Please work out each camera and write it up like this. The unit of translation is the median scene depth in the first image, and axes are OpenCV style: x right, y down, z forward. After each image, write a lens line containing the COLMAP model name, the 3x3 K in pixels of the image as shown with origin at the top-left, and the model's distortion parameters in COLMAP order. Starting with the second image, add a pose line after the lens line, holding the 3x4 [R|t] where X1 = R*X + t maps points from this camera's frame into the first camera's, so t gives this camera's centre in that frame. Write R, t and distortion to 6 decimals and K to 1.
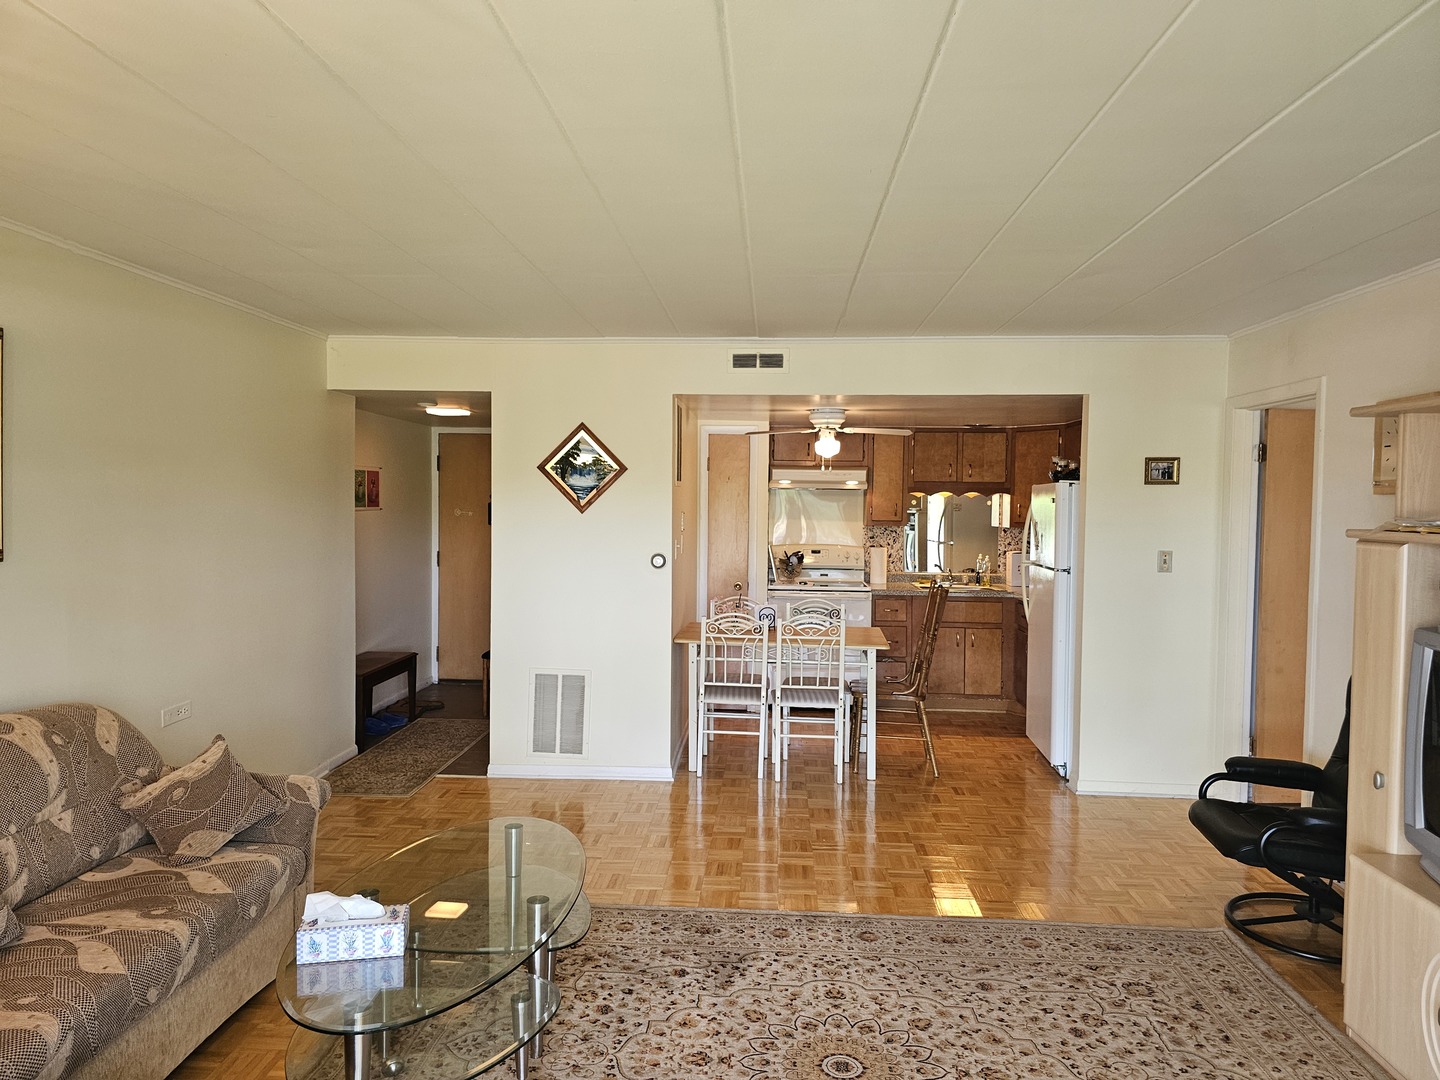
lens RADIAL K [[990.5, 0, 710.1], [0, 990.5, 542.5], [0, 0, 1]] dist [0.039270, -0.039494]
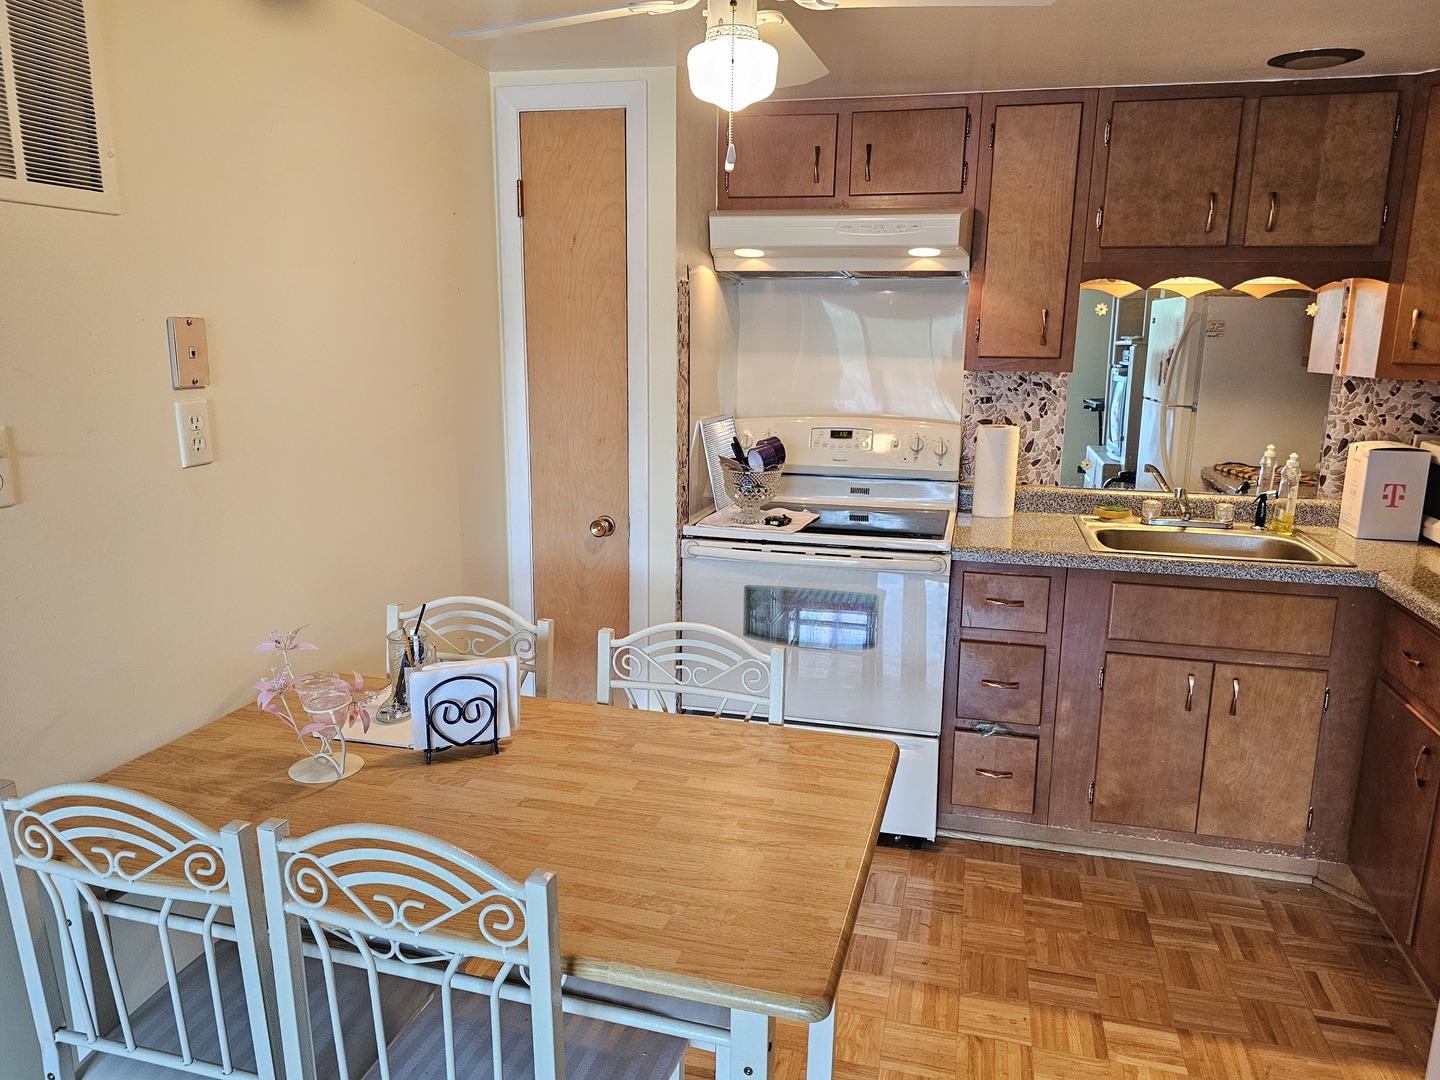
lens RADIAL K [[990.5, 0, 723.4], [0, 990.5, 553.5], [0, 0, 1]] dist [0.039270, -0.039494]
pose [[0.979320, 0.043664, -0.197548, 0.147164], [-0.009361, 0.985167, 0.171345, -0.012243], [0.202099, -0.165953, 0.965202, 0.599338]]
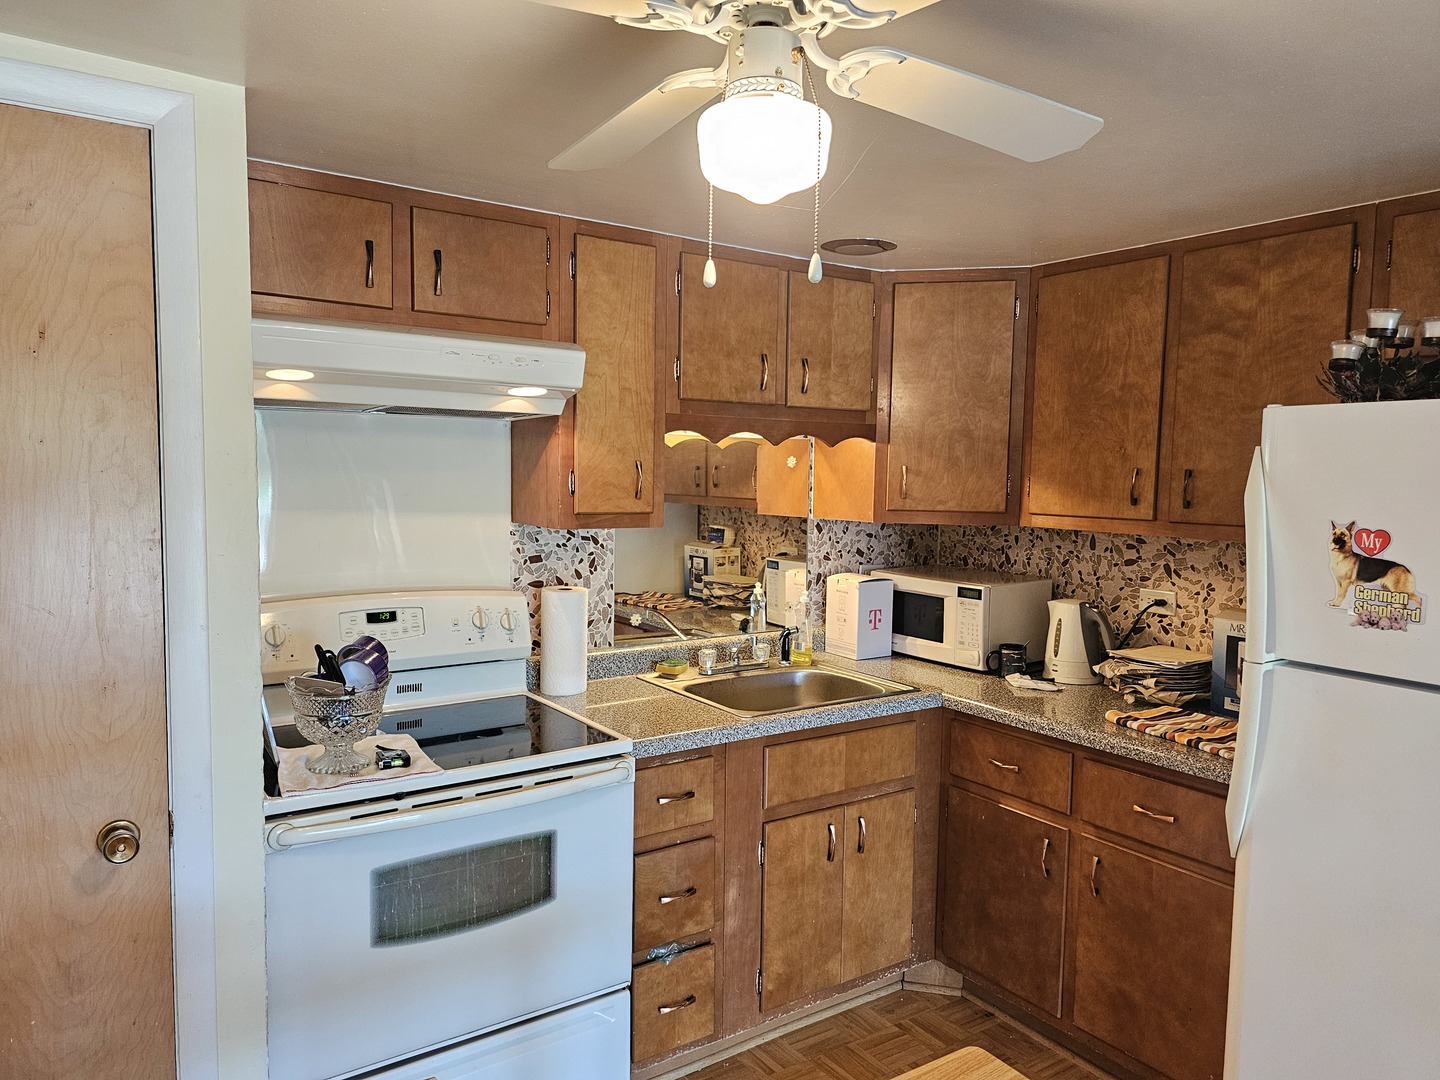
lens RADIAL K [[990.5, 0, 714.1], [0, 990.5, 547.3], [0, 0, 1]] dist [0.039270, -0.039494]
pose [[0.796568, -0.046962, 0.602723, 0.003582], [0.016996, 0.998324, 0.055324, -0.028391], [-0.604311, -0.033825, 0.796031, 0.714596]]
